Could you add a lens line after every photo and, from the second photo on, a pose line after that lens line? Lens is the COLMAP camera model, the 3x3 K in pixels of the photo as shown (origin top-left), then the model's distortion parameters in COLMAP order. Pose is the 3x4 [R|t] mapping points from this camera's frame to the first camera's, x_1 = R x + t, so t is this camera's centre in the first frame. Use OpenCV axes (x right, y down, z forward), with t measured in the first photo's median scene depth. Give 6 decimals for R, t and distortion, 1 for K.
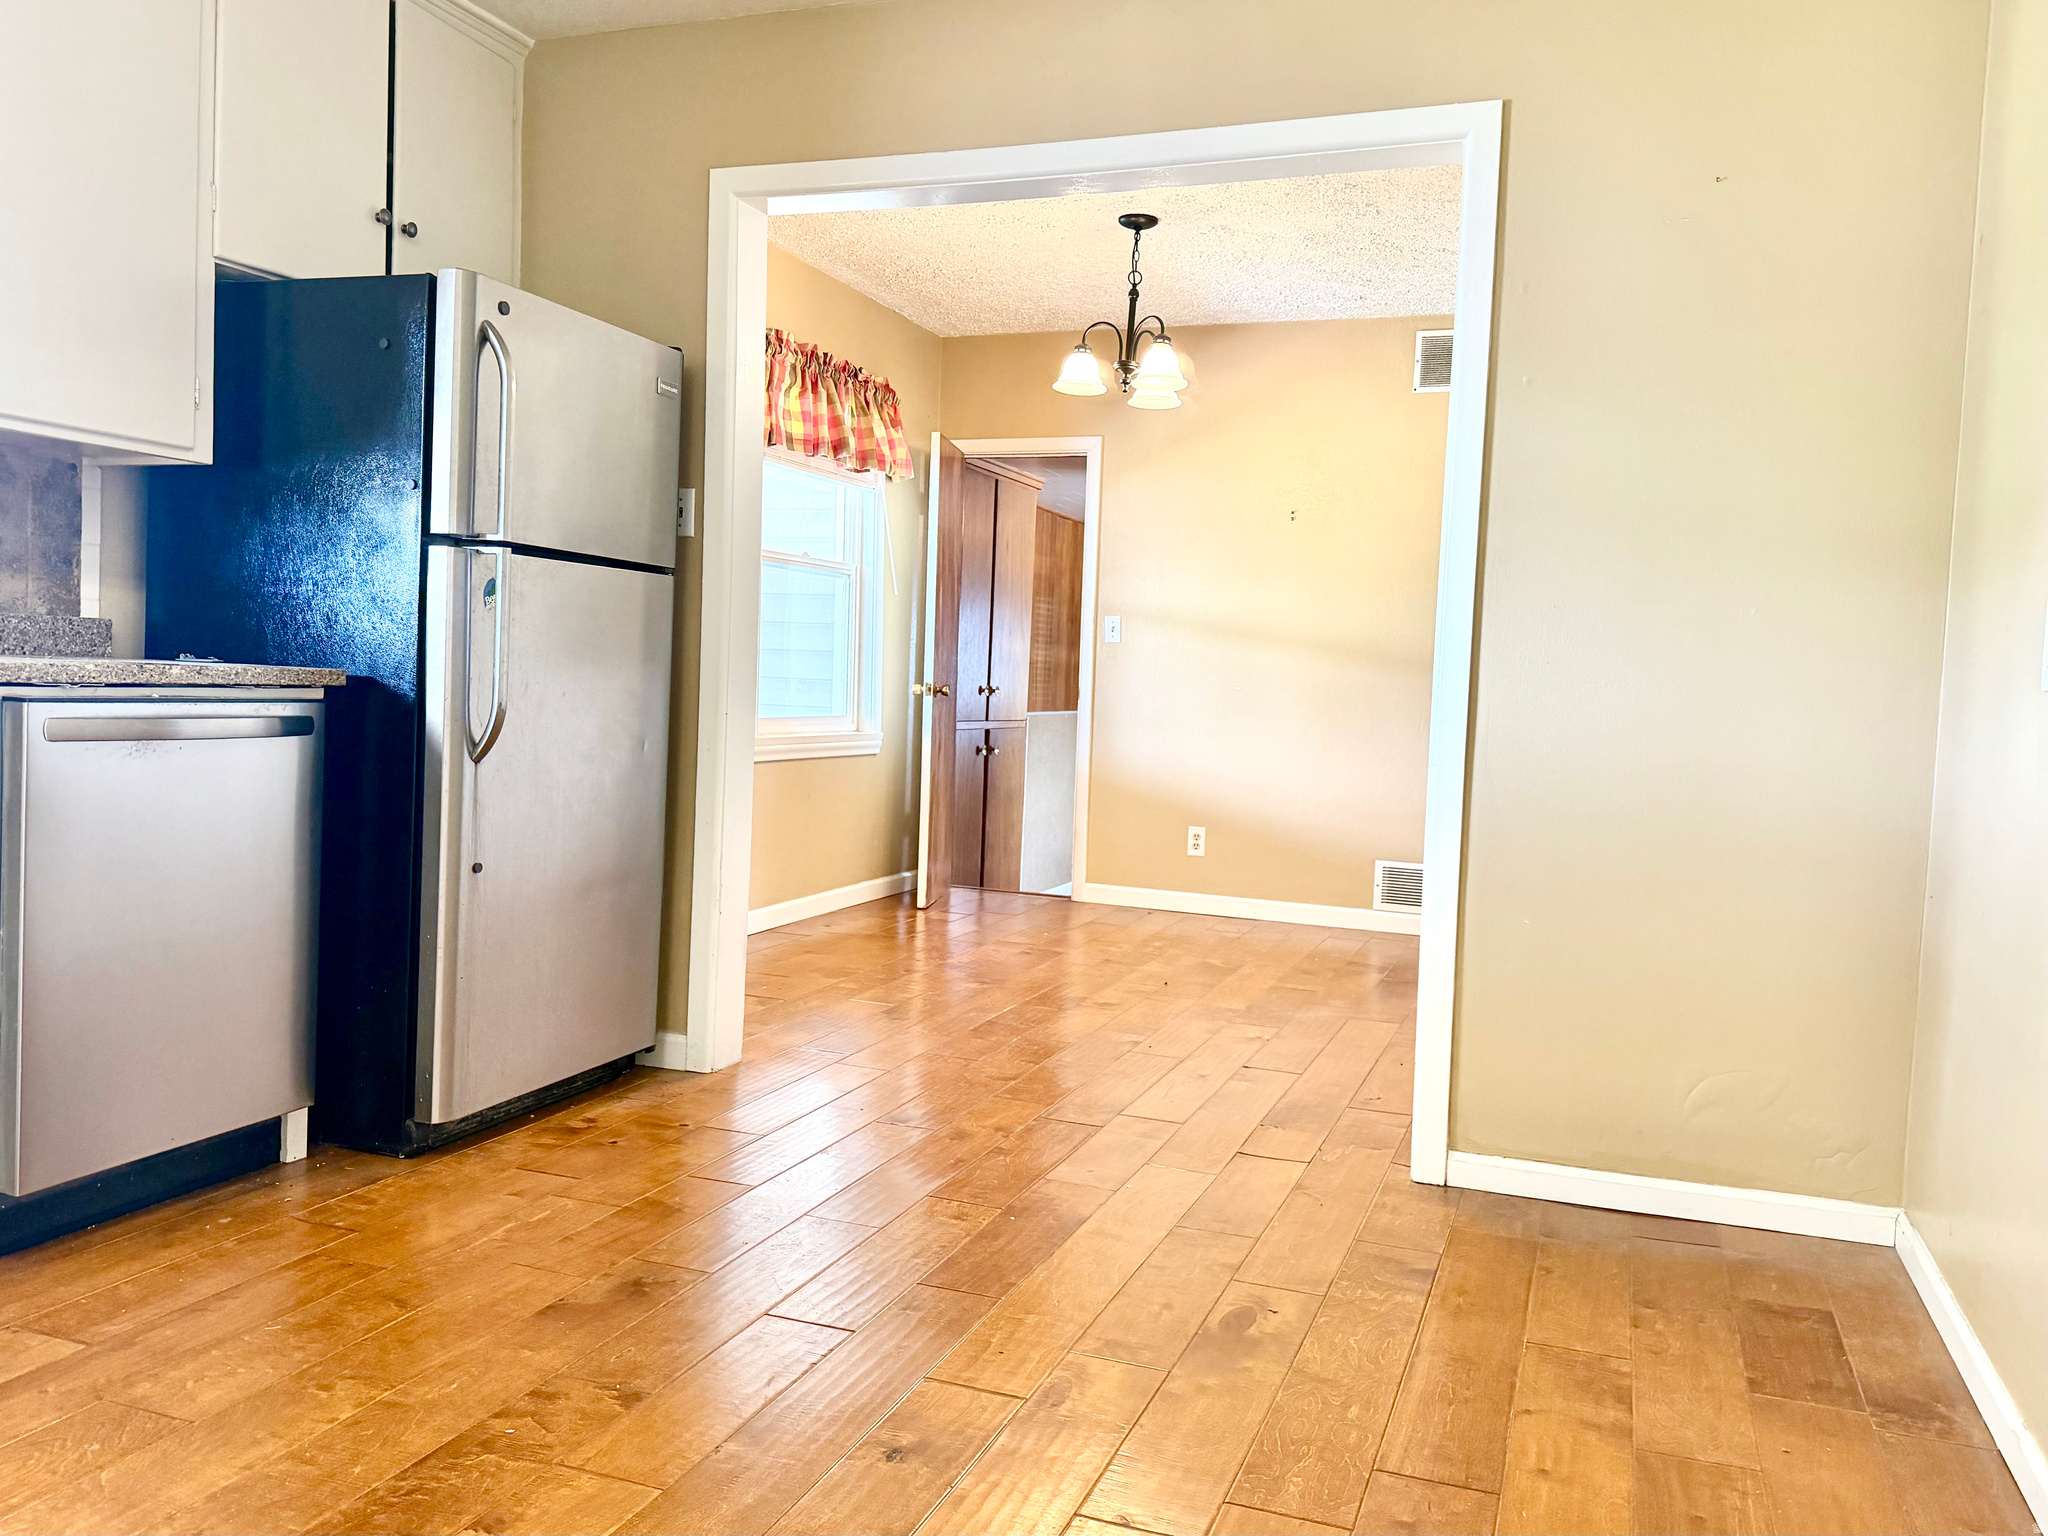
lens RADIAL K [[1588.7, 0, 1024.0], [0, 1588.7, 768.0], [0, 0, 1]] dist [0.066769, -0.109255]
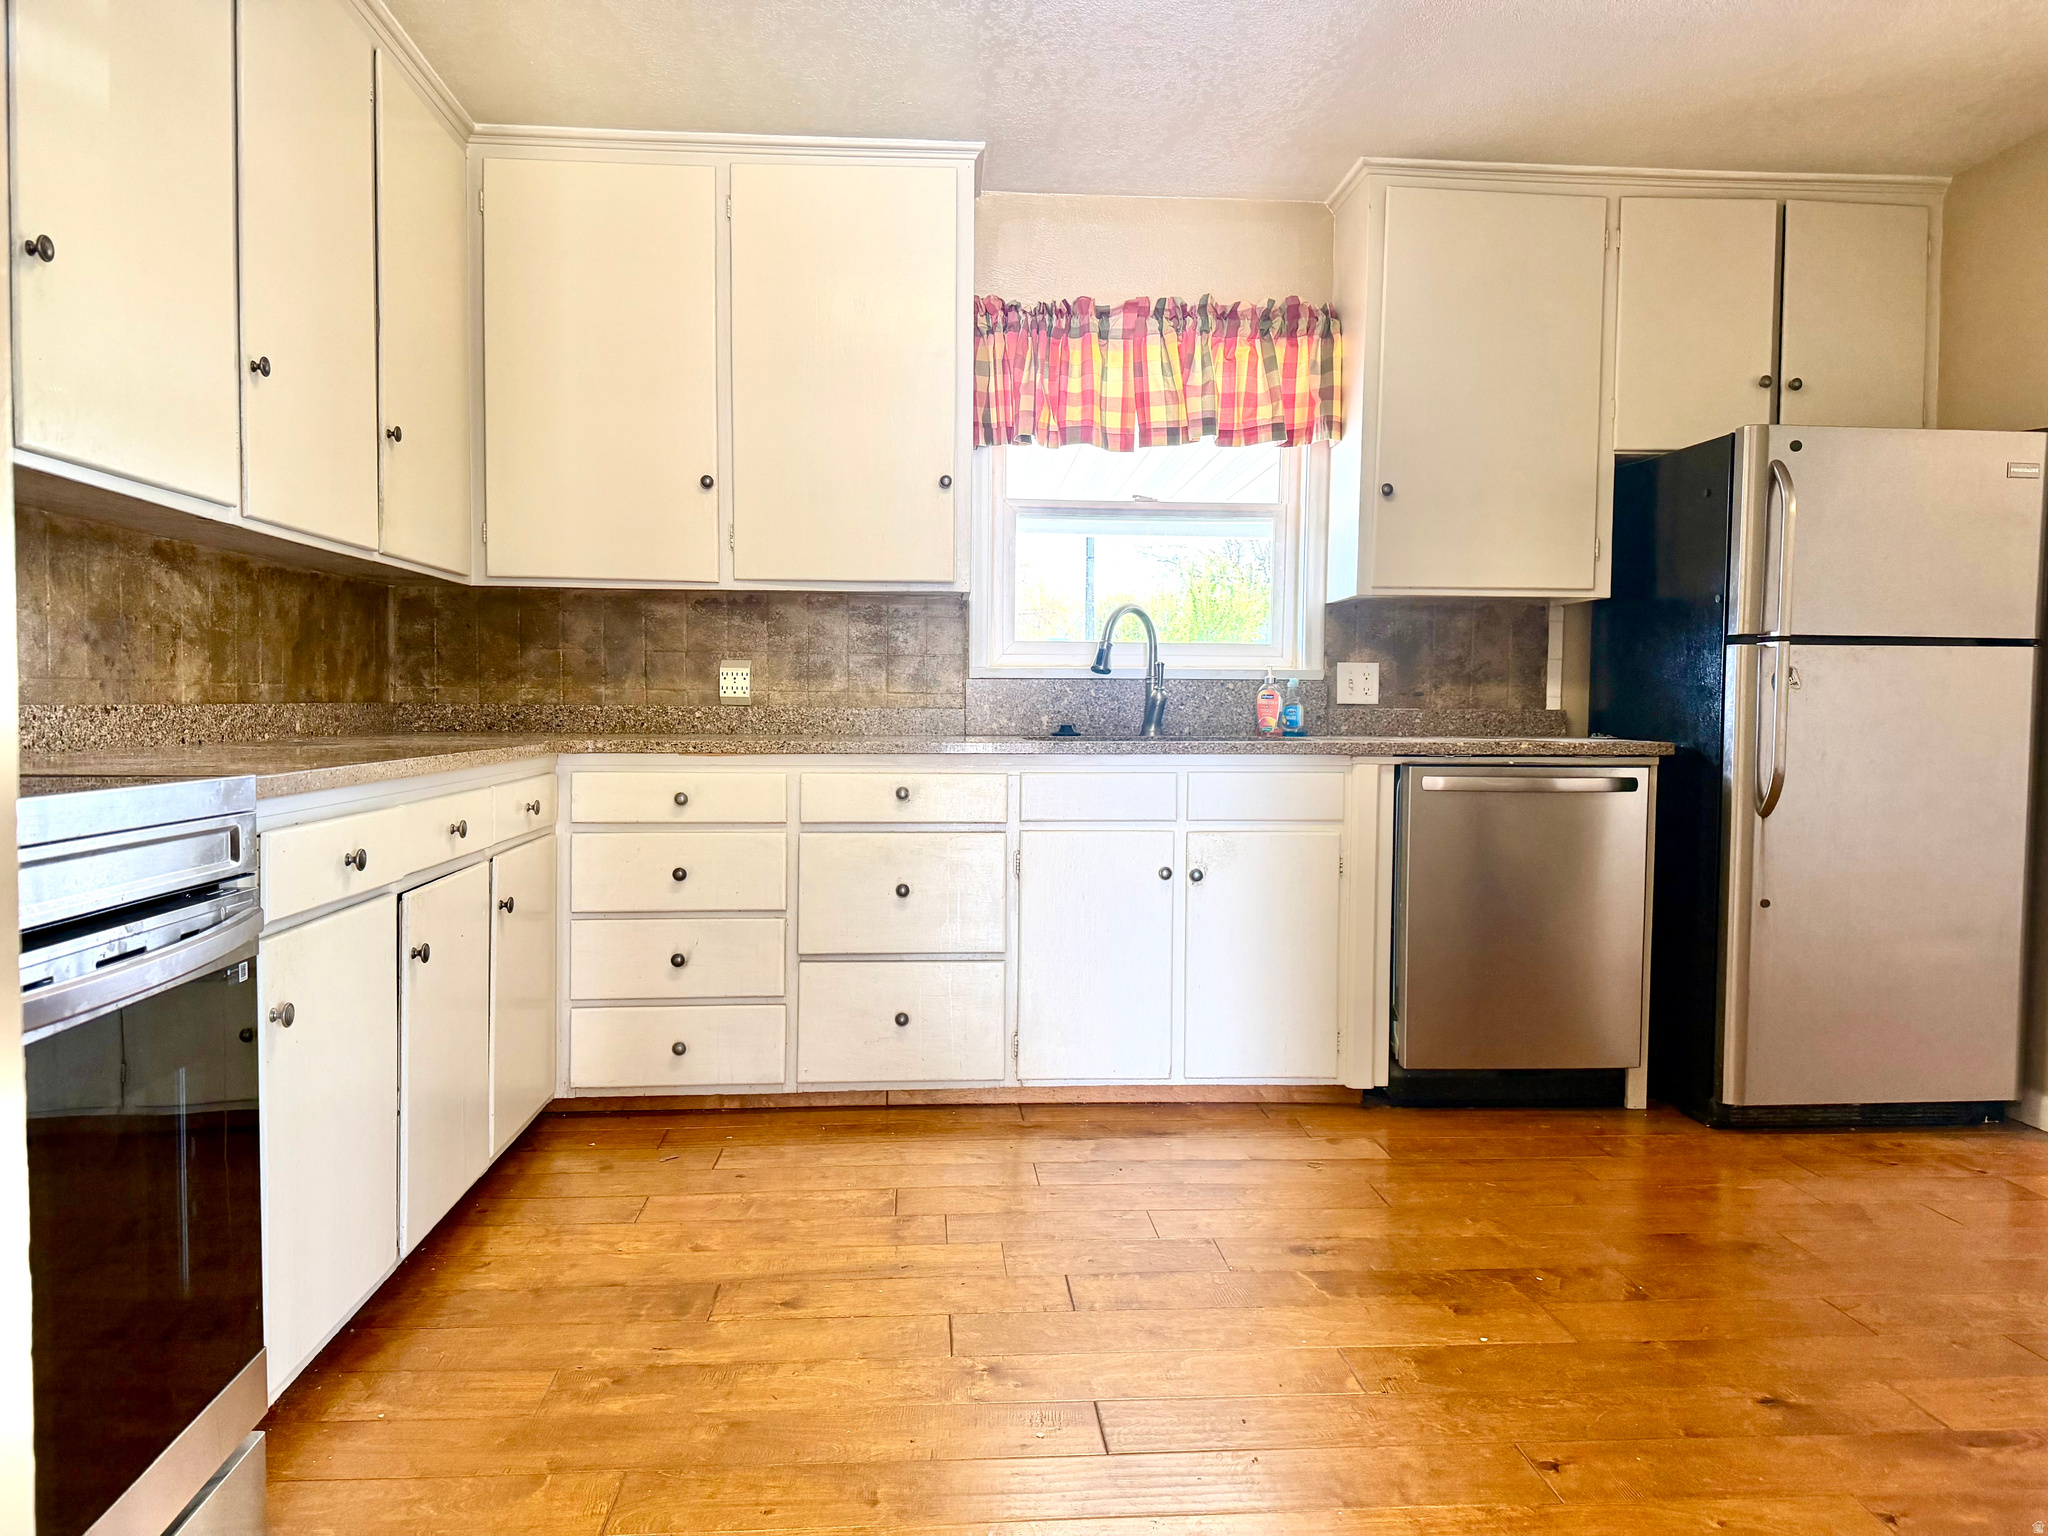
lens RADIAL K [[1421.7, 0, 1024.0], [0, 1421.7, 768.0], [0, 0, 1]] dist [0.001888, 0.000700]
pose [[0.417530, 0.003926, -0.908655, 0.410820], [-0.043534, 0.998929, -0.015688, 0.000796], [0.907620, 0.046108, 0.417253, 0.025852]]
